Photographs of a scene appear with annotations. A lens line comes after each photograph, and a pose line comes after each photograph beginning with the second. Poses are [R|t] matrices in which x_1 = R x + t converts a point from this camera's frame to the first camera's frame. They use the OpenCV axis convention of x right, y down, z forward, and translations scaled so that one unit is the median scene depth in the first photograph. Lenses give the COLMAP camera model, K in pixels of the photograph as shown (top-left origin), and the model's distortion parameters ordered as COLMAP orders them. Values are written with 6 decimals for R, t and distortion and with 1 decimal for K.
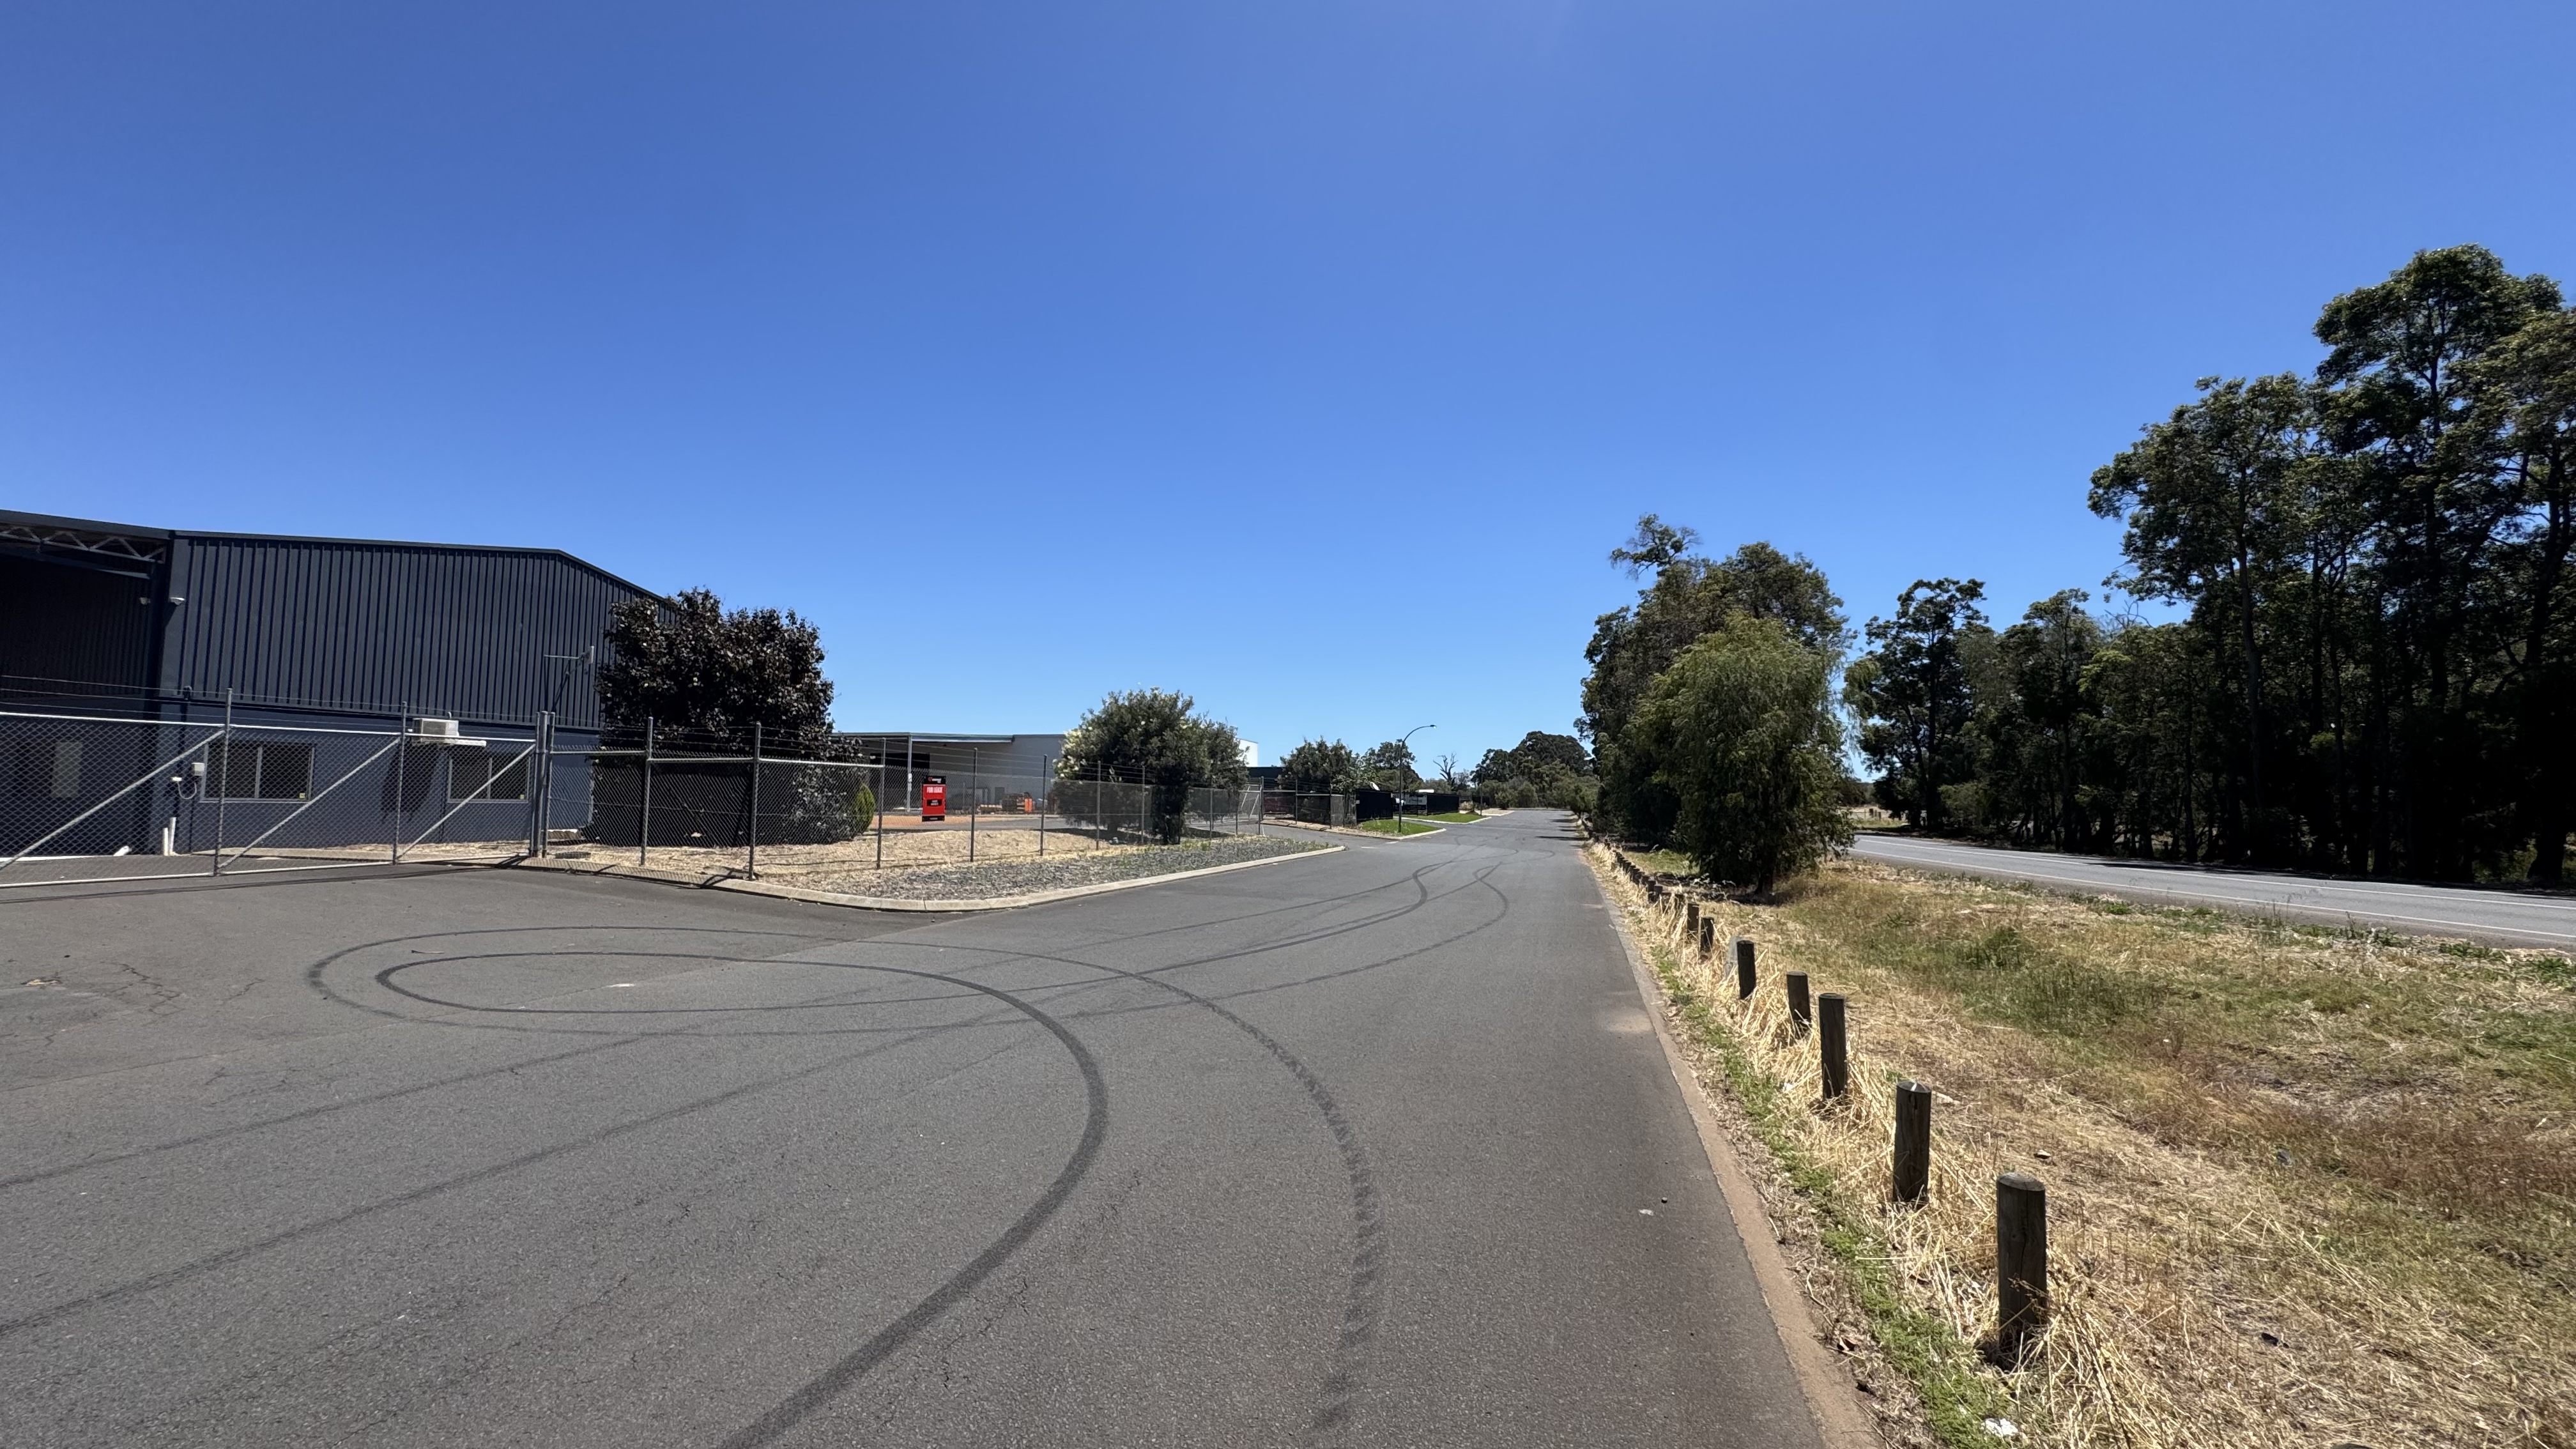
lens RADIAL K [[1024.9, 0, 1288.0], [0, 1024.9, 724.5], [0, 0, 1]] dist [-0.003455, 0.000003]
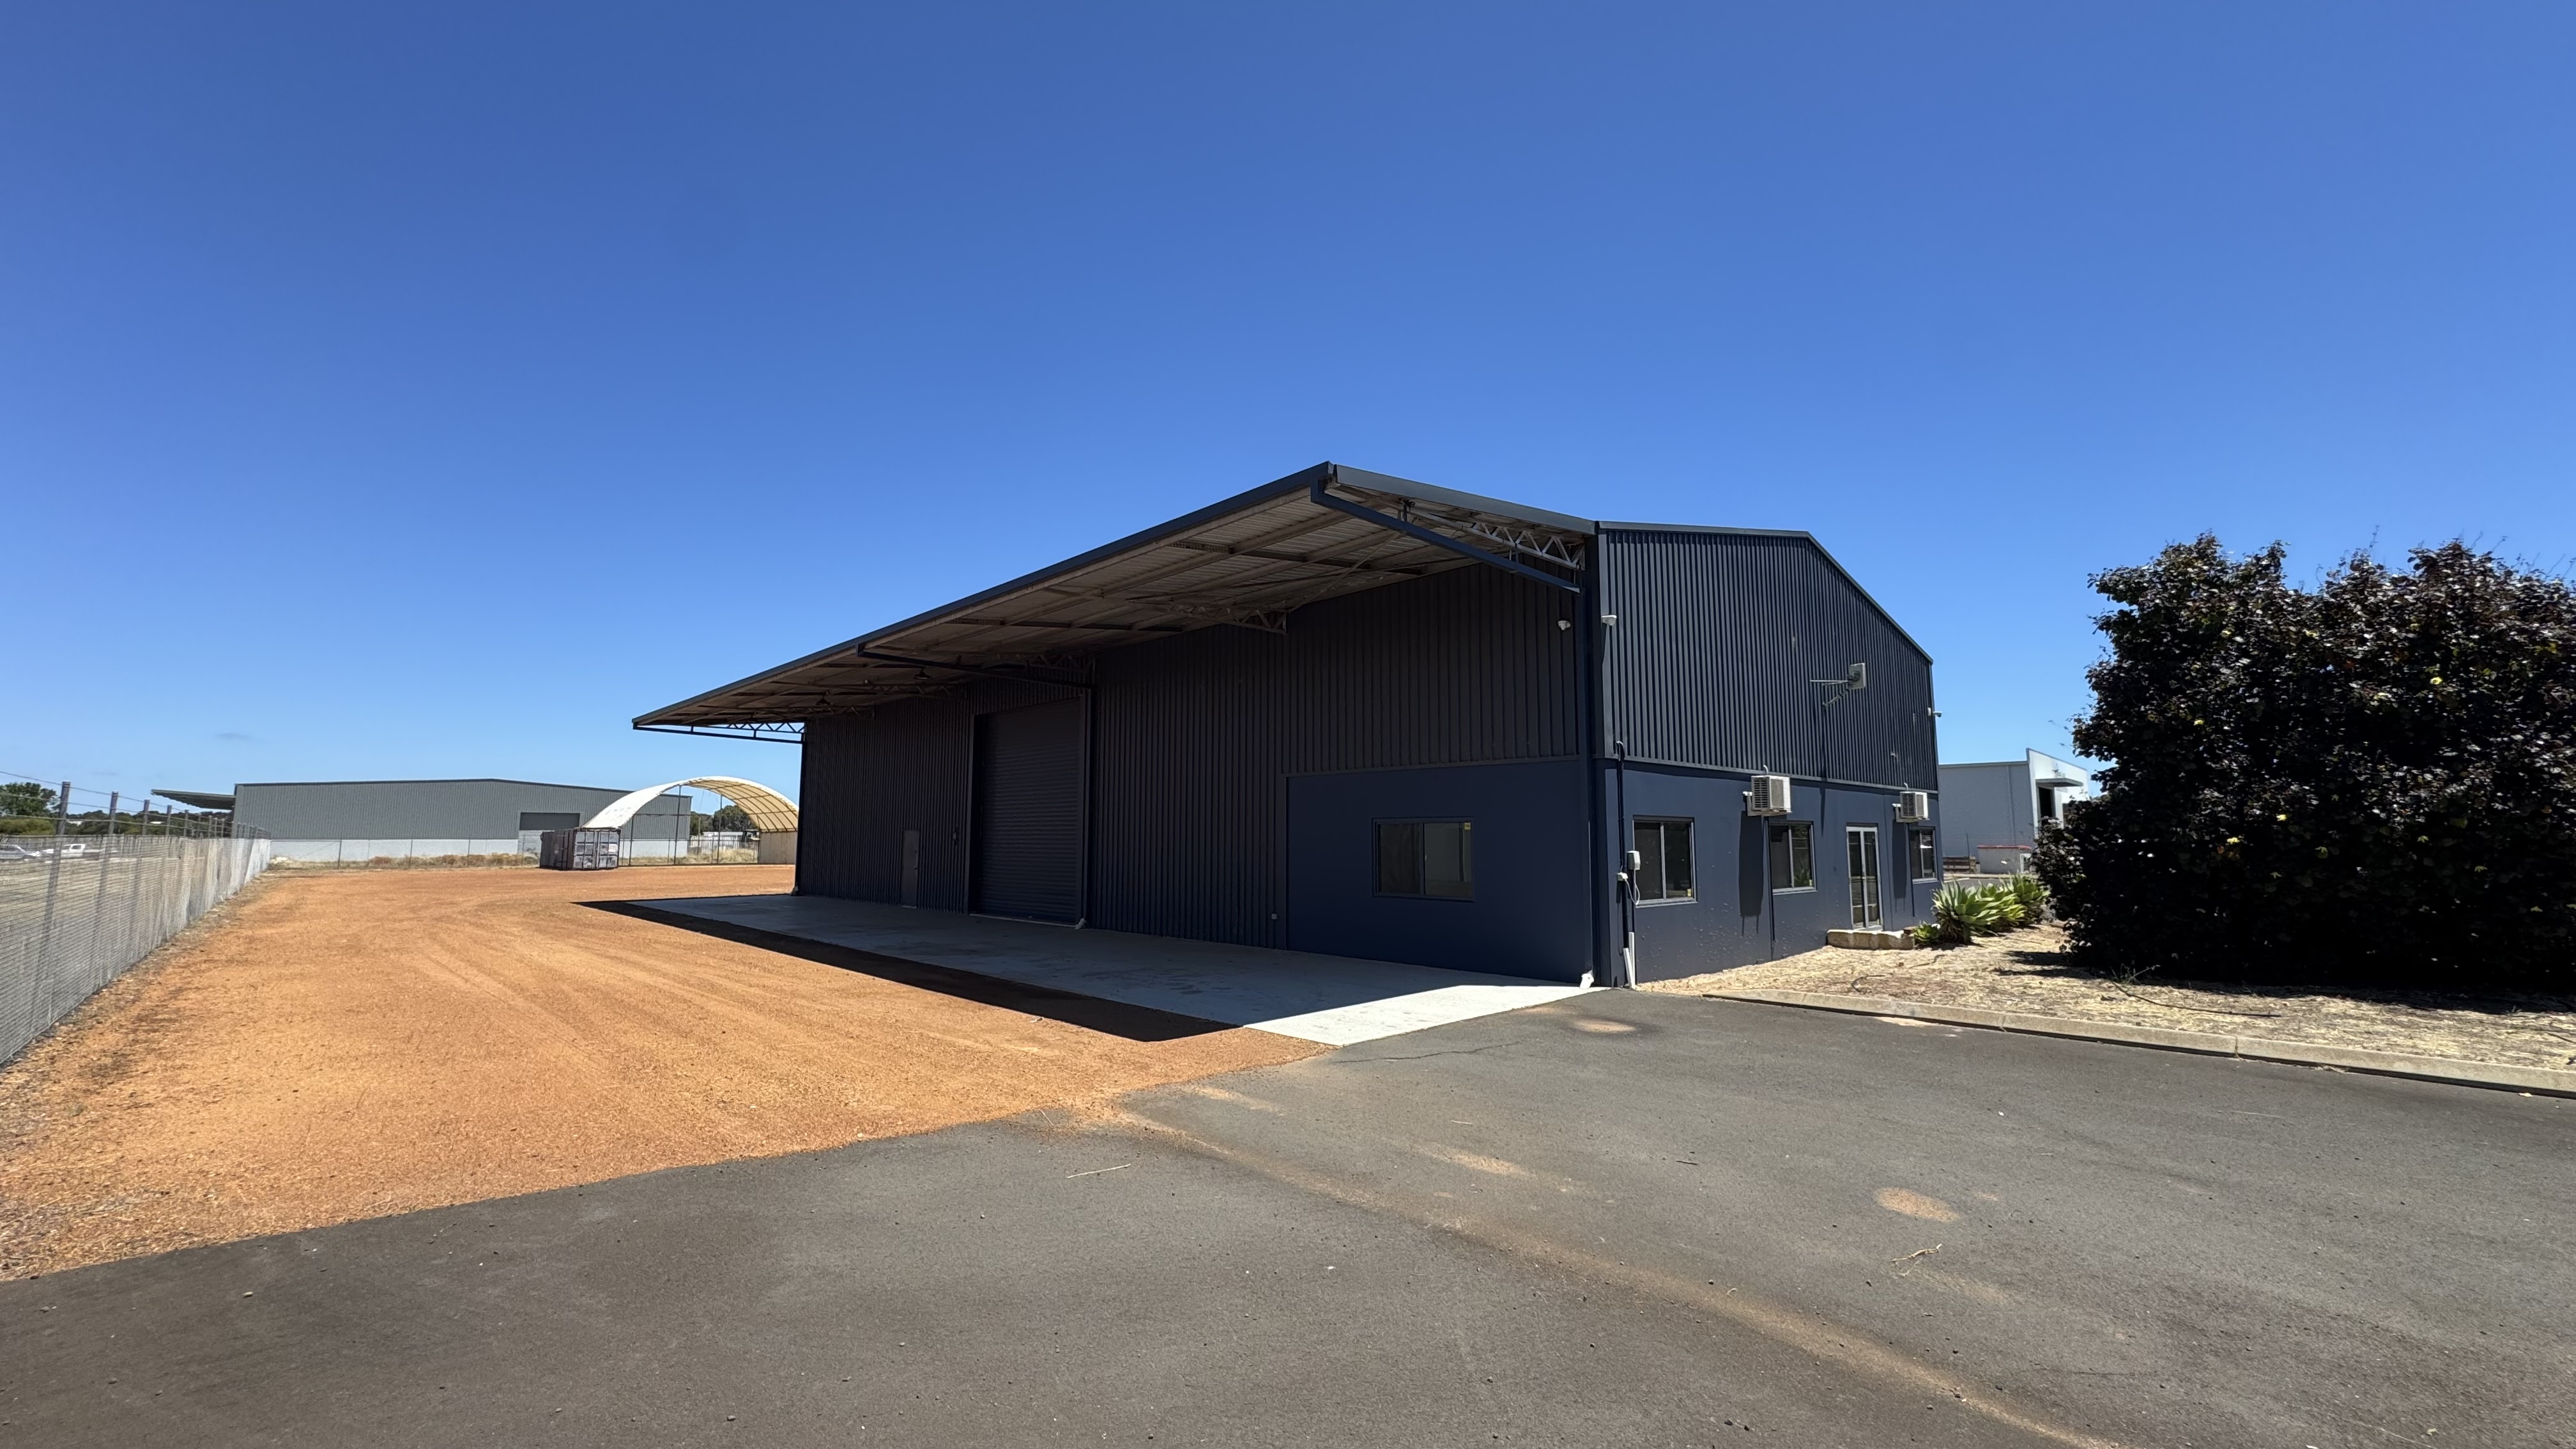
lens RADIAL K [[1024.9, 0, 1288.0], [0, 1024.9, 724.5], [0, 0, 1]] dist [-0.003455, 0.000003]
pose [[0.854238, -0.063097, -0.516040, -0.858001], [0.044036, 0.997822, -0.049111, -0.023162], [0.518015, 0.019228, 0.855156, 0.266010]]
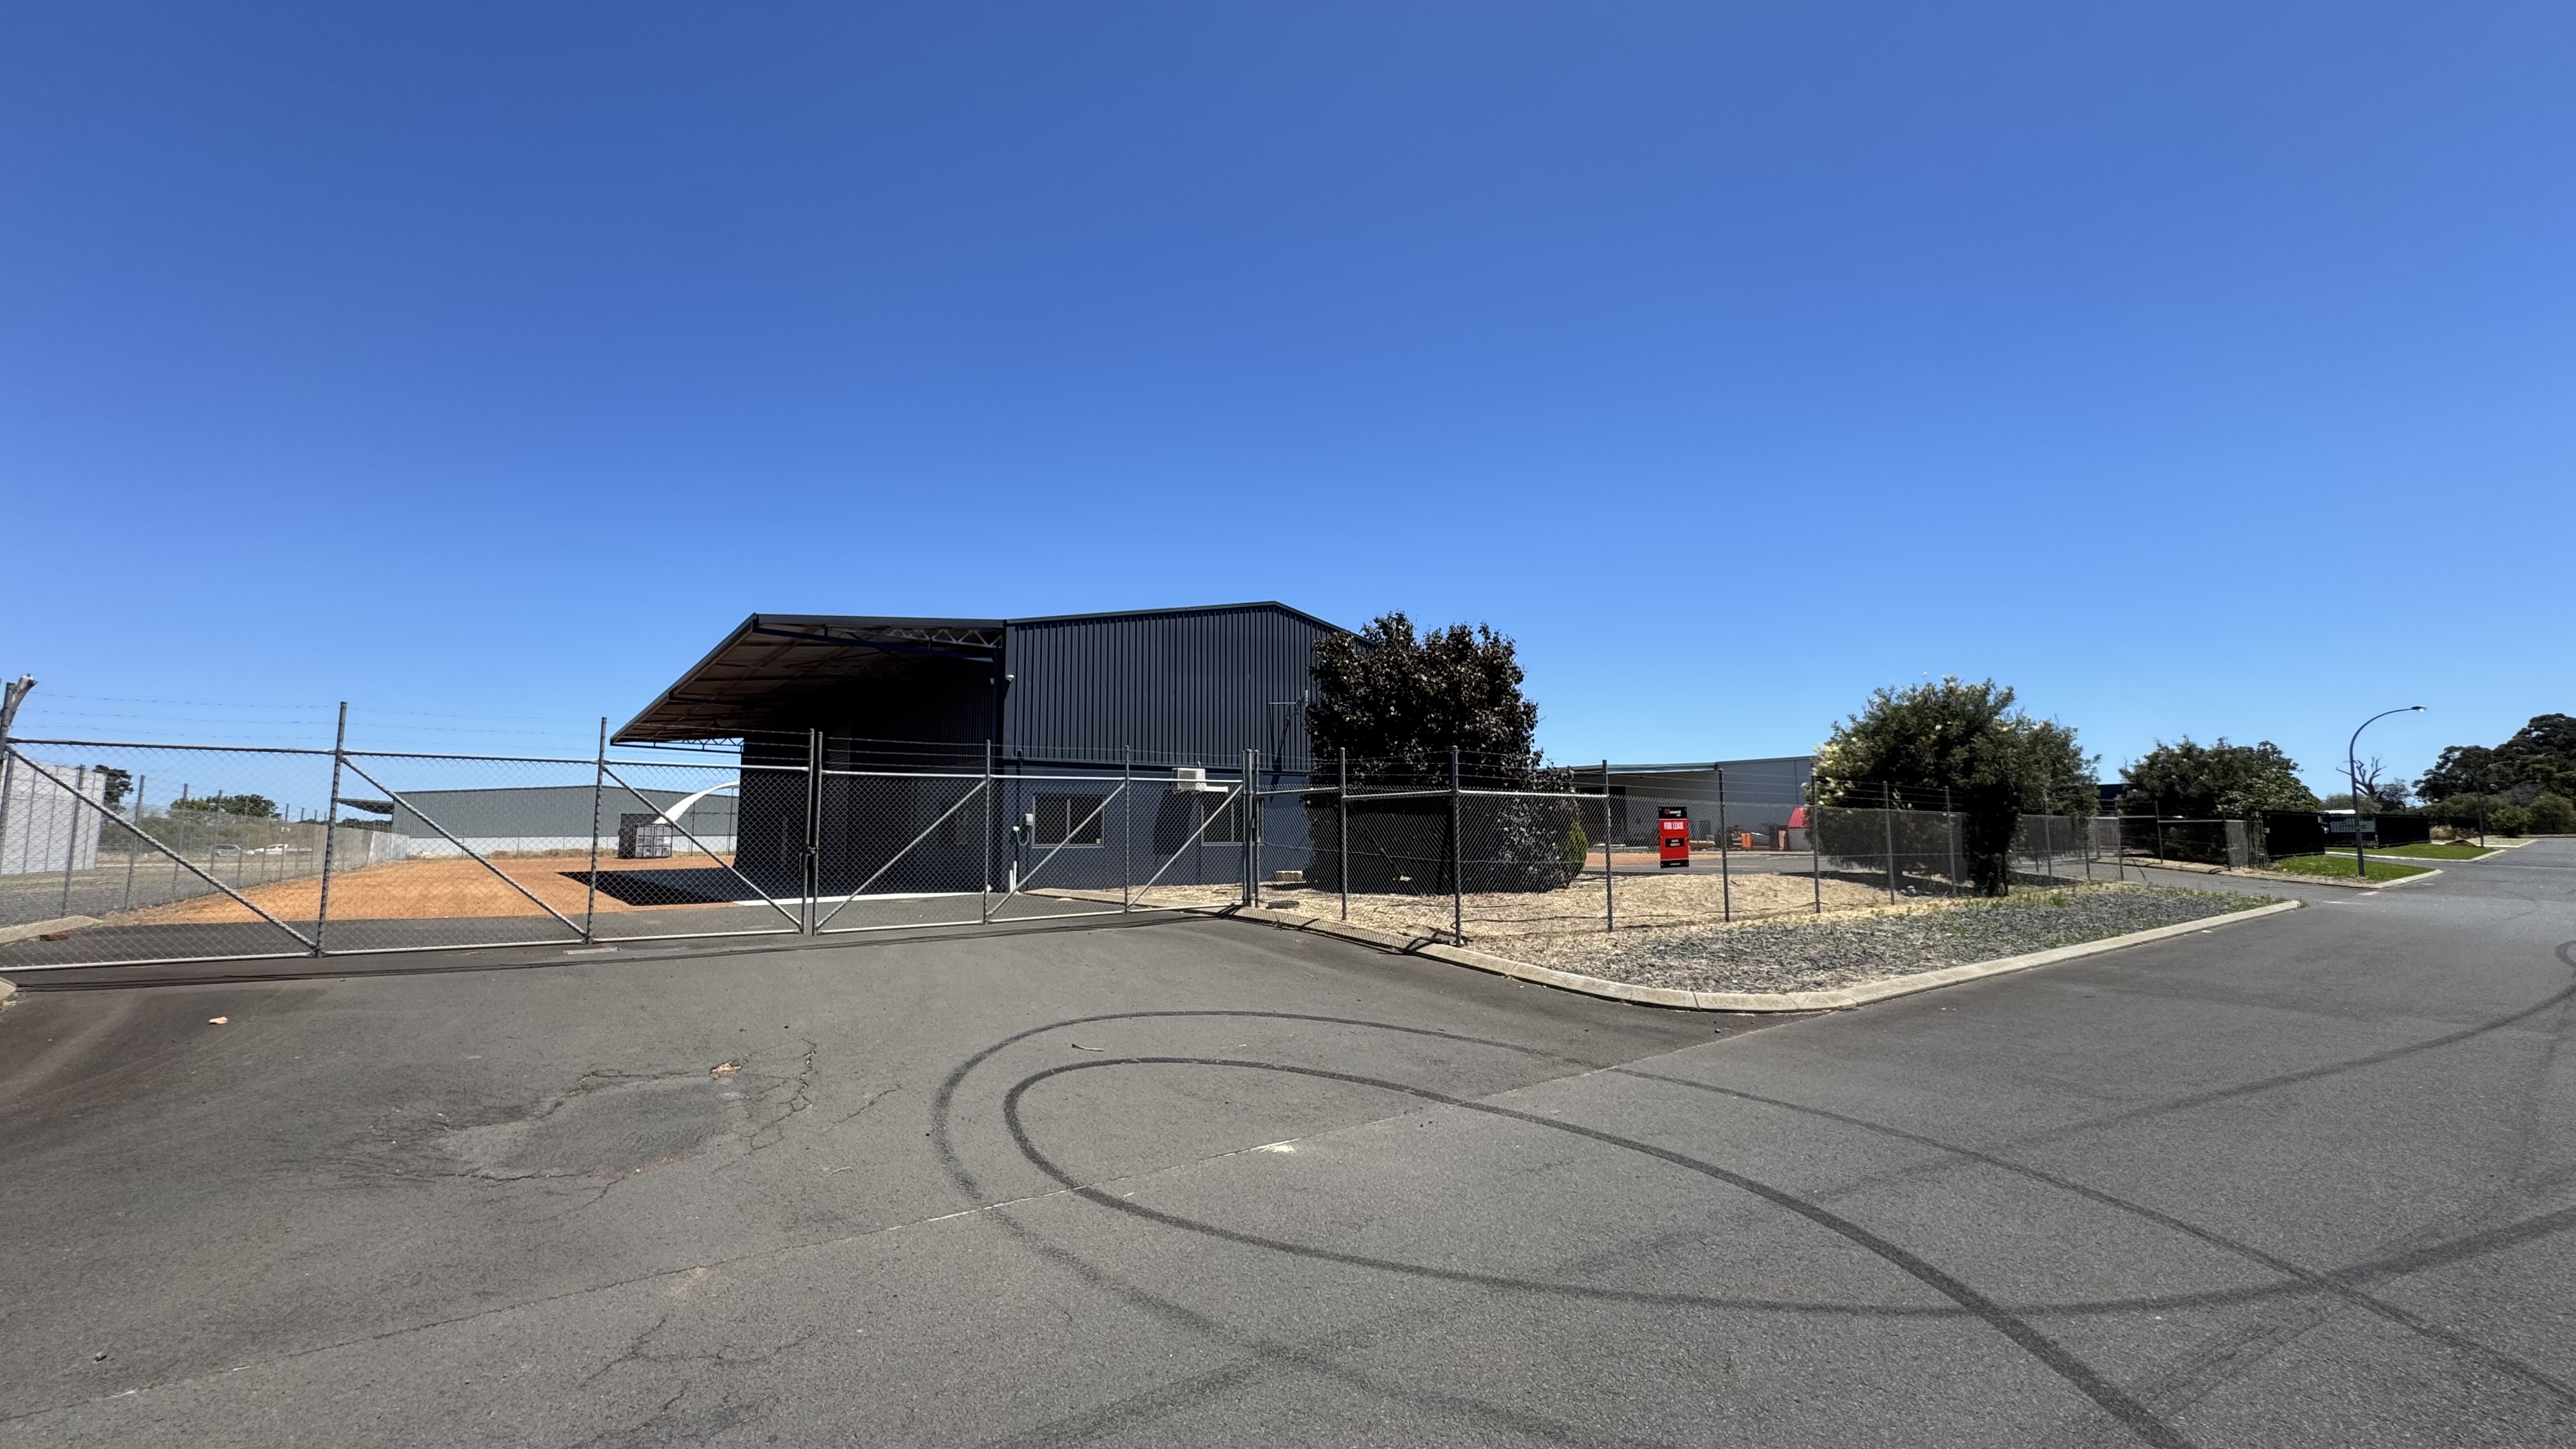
lens RADIAL K [[1024.9, 0, 1288.0], [0, 1024.9, 724.5], [0, 0, 1]] dist [-0.003455, 0.000003]
pose [[0.796927, -0.077500, -0.599084, -0.113041], [0.057490, 0.996965, -0.052496, 0.013024], [0.601334, 0.007394, 0.798963, 0.226813]]
